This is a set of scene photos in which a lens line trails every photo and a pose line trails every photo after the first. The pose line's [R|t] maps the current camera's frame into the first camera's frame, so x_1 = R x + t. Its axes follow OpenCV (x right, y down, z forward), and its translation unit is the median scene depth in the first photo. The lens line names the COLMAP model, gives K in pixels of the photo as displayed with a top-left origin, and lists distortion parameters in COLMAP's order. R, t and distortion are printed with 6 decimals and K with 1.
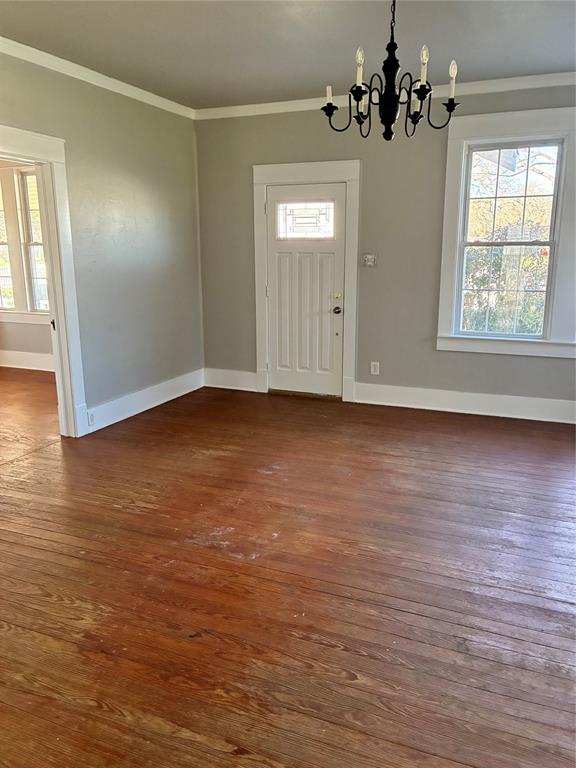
lens RADIAL K [[586.9, 0, 297.0], [0, 586.9, 384.0], [0, 0, 1]] dist [0.028093, -0.003609]
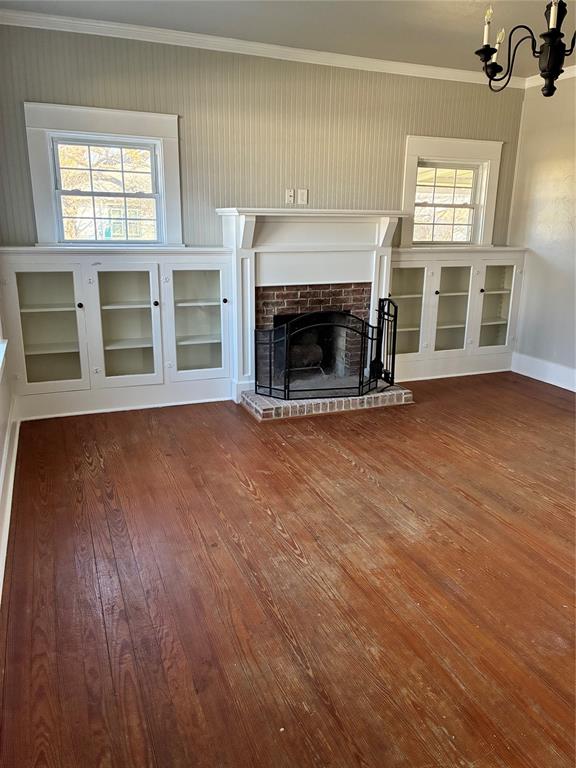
lens RADIAL K [[573.8, 0, 288.0], [0, 573.8, 384.0], [0, 0, 1]] dist [0.009210, -0.000970]
pose [[-0.693514, -0.207285, 0.689979, -0.179294], [0.151738, 0.894206, 0.421155, -0.333007], [-0.704283, 0.396773, -0.588691, 1.411315]]
